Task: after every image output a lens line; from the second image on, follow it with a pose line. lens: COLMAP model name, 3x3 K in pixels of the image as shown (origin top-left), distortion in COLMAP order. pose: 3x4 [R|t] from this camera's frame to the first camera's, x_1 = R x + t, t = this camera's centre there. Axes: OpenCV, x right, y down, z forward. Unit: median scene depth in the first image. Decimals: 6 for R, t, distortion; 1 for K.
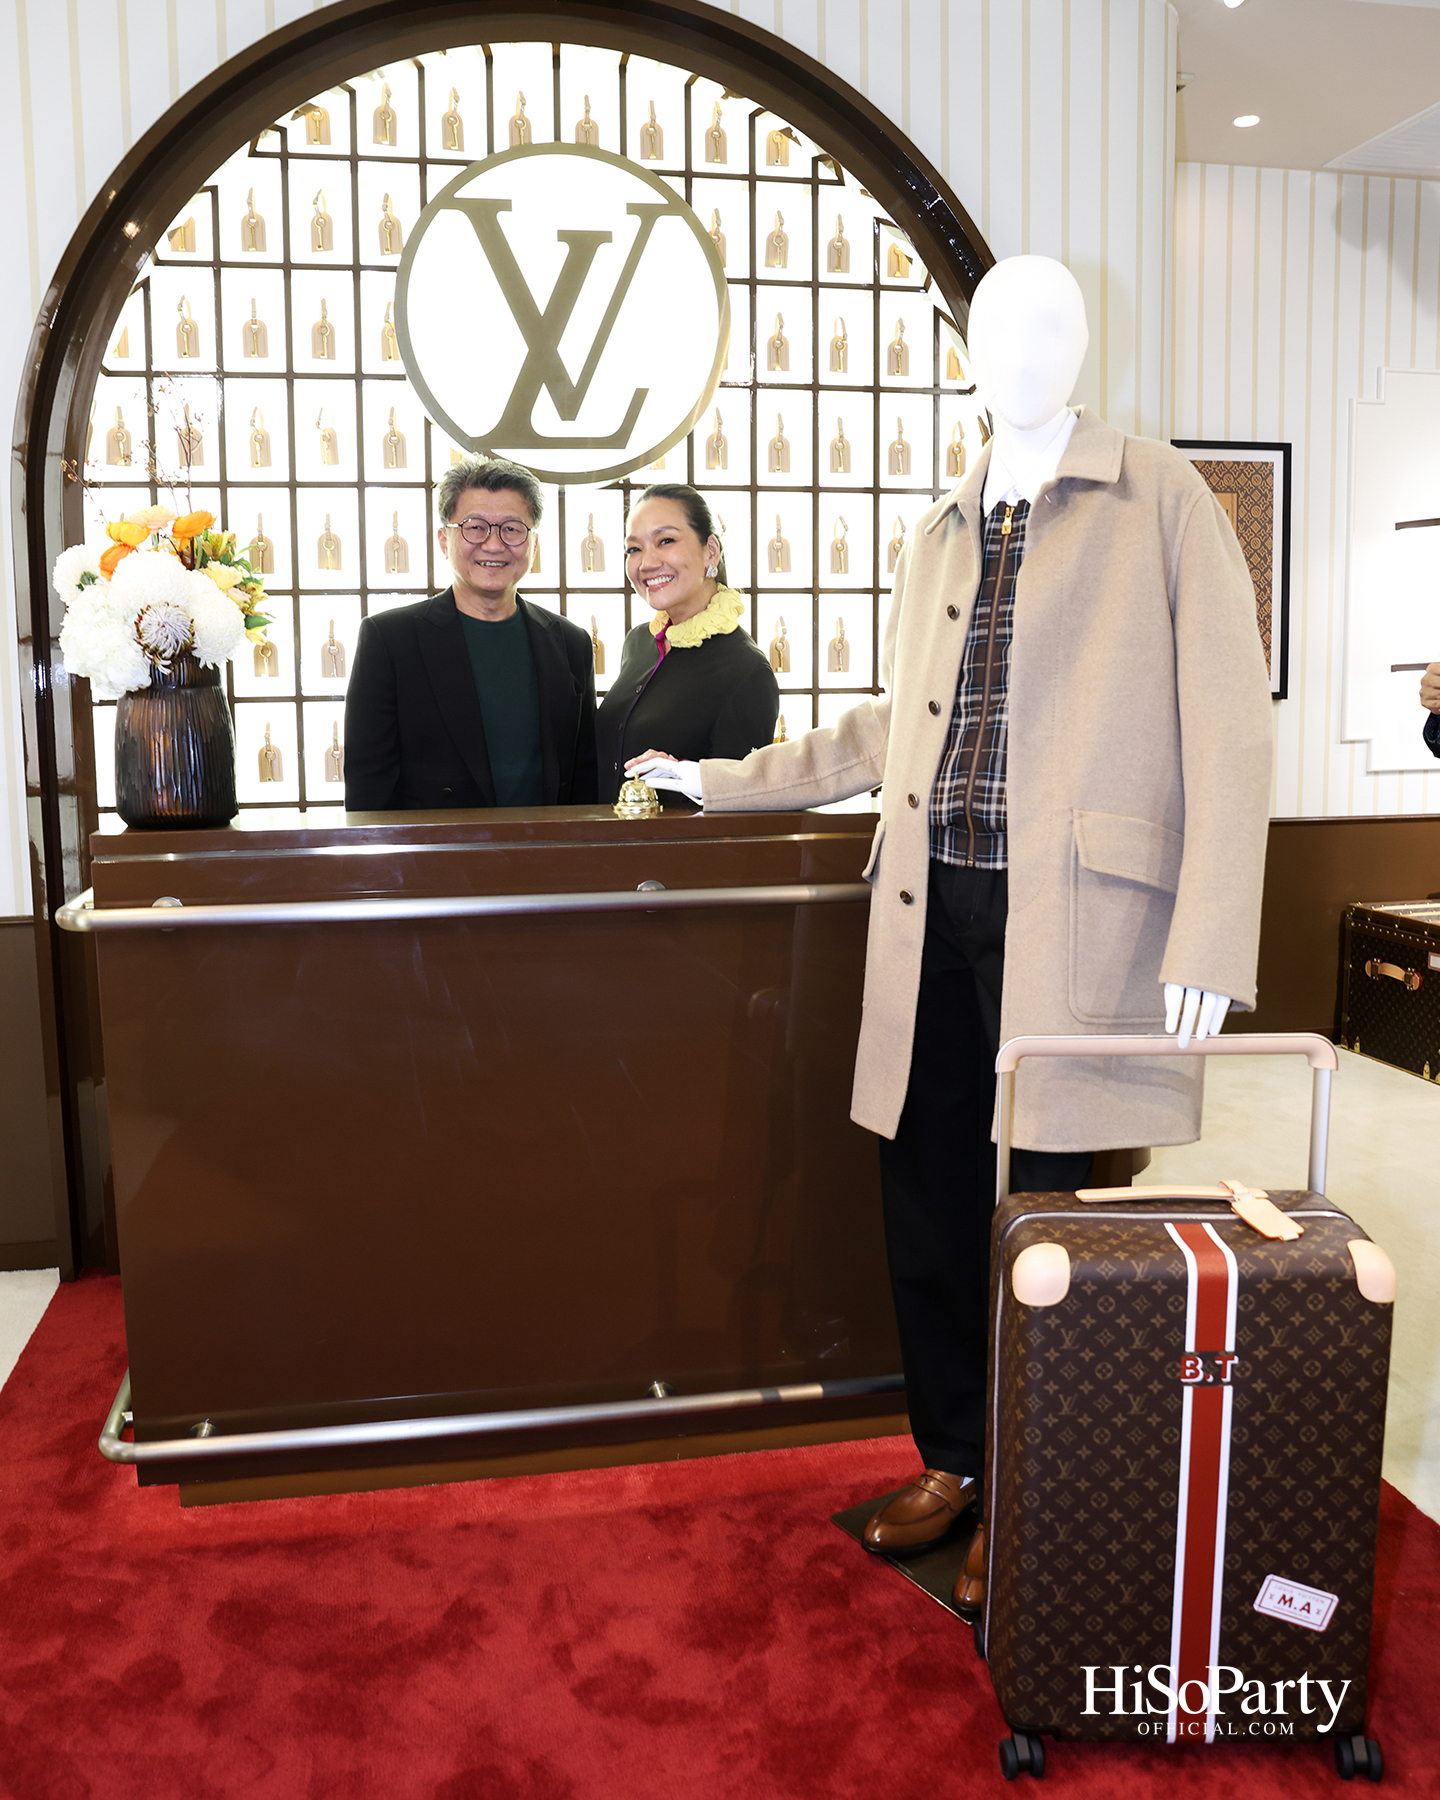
lens RADIAL K [[1504.0, 0, 681.8], [0, 1504.0, 892.8], [0, 0, 1]] dist [-0.117358, 0.087315]
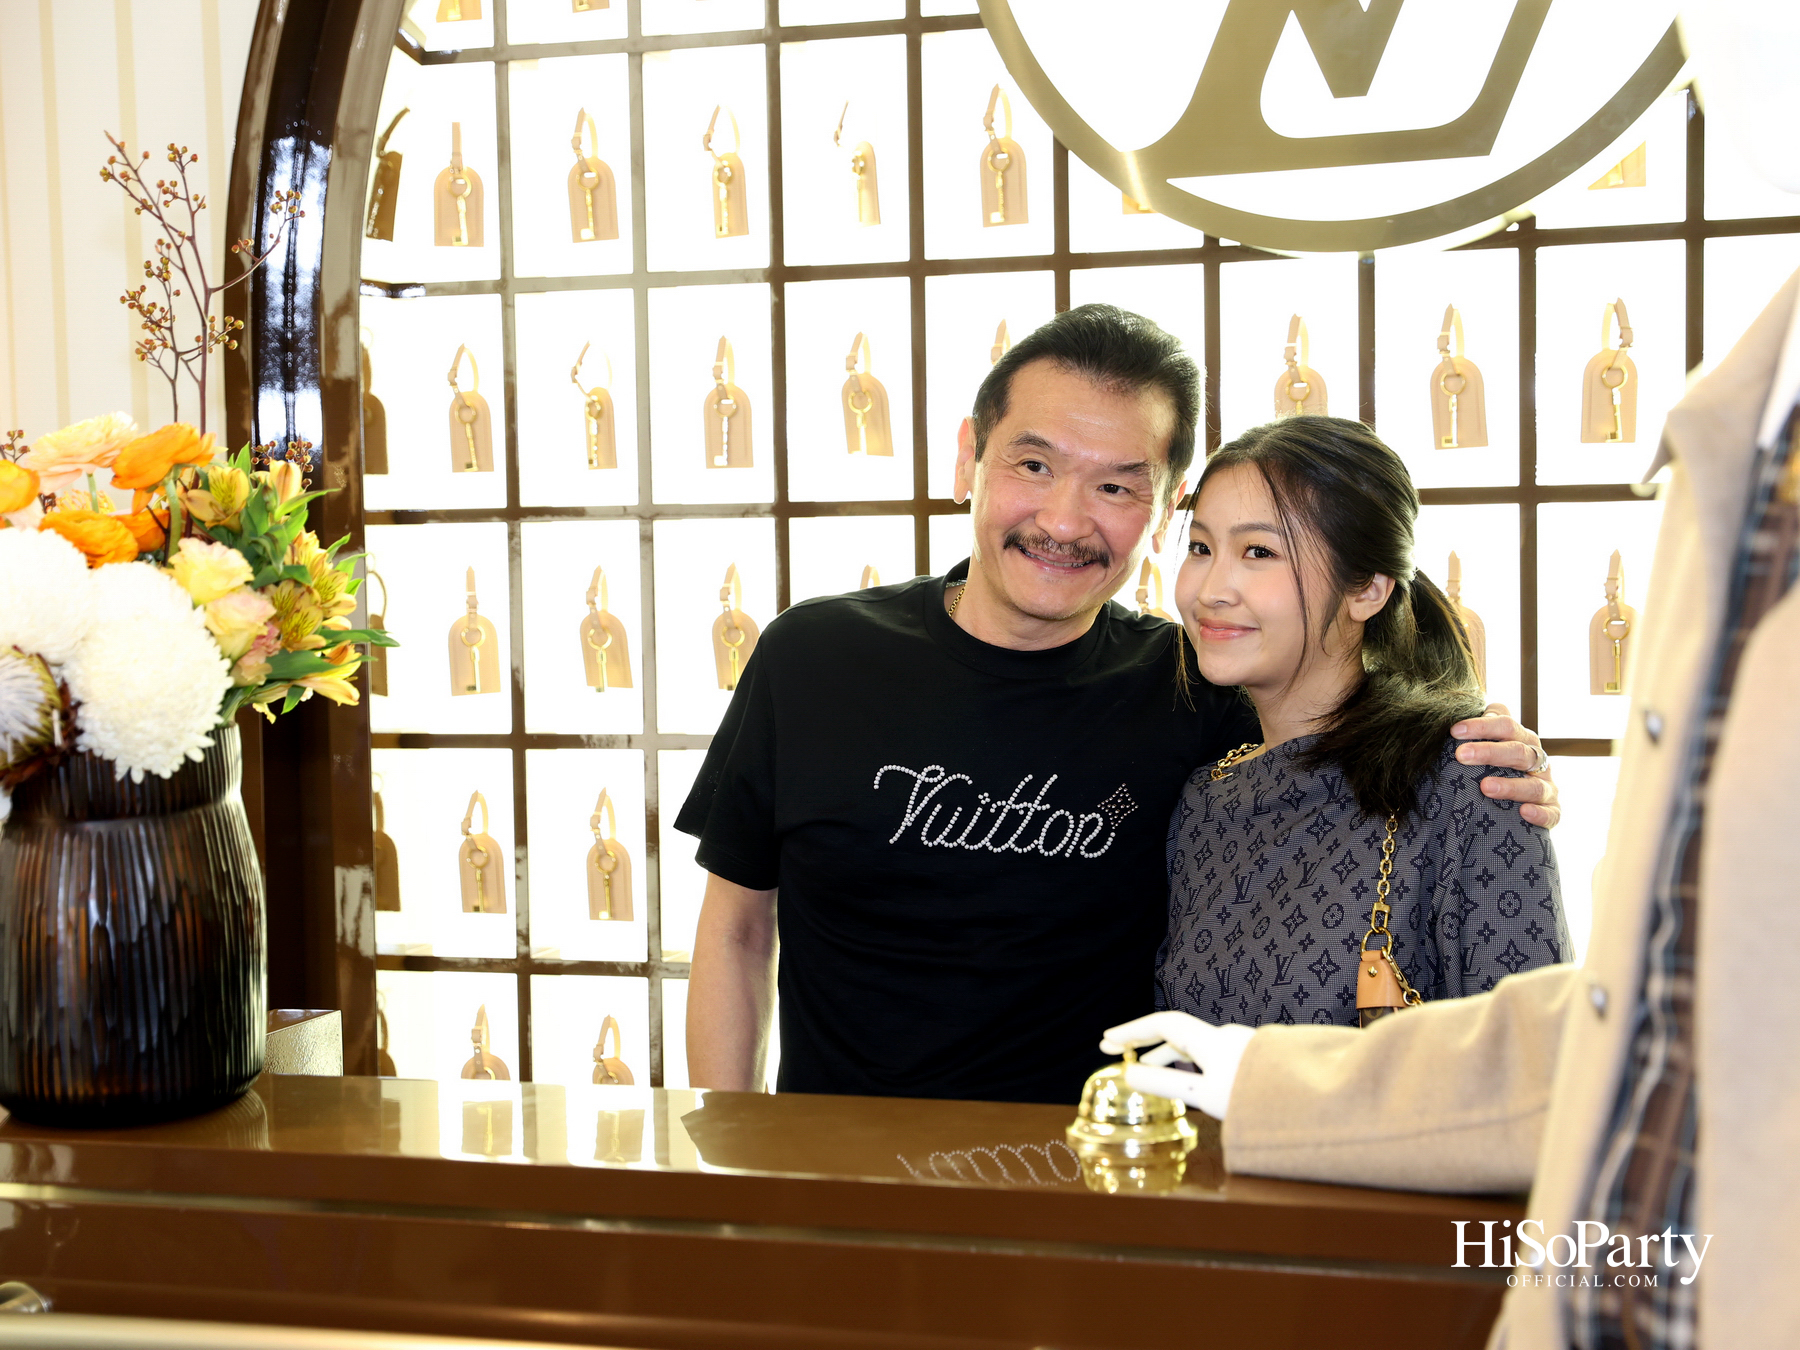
lens RADIAL K [[3187.4, 0, 900.0], [0, 3187.4, 675.0], [0, 0, 1]] dist [0.186910, 0.047664]
pose [[0.872886, 0.017376, -0.487615, 0.255984], [-0.055705, 0.996380, -0.064211, -0.092648], [0.484734, 0.083211, 0.870694, 0.172421]]
